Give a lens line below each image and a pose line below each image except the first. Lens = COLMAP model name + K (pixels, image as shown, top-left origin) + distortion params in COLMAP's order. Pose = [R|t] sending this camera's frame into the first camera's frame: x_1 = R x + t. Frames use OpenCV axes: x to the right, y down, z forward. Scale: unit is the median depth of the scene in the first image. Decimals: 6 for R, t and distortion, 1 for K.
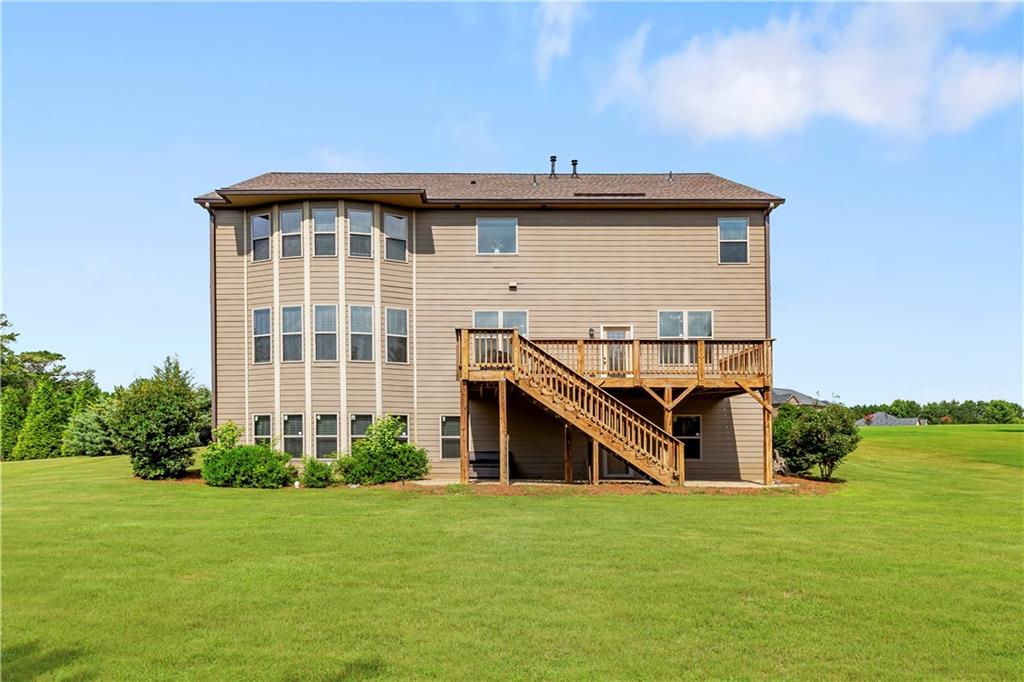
lens RADIAL K [[398.2, 0, 512.0], [0, 398.2, 341.0], [0, 0, 1]] dist [0.010711, 0.000063]
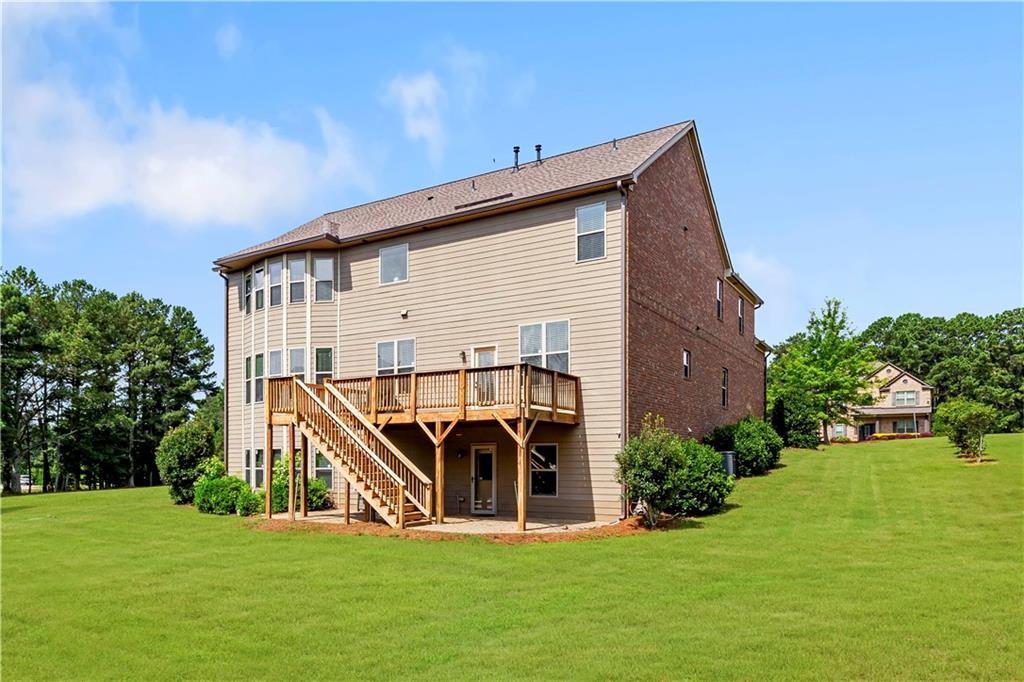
lens RADIAL K [[476.8, 0, 509.2], [0, 476.8, 327.2], [0, 0, 1]] dist [0.001432, -0.000098]
pose [[0.920082, -0.117695, -0.373627, 0.657166], [0.109519, 0.993049, -0.043119, -0.025612], [0.376105, -0.001246, 0.926576, 0.008272]]
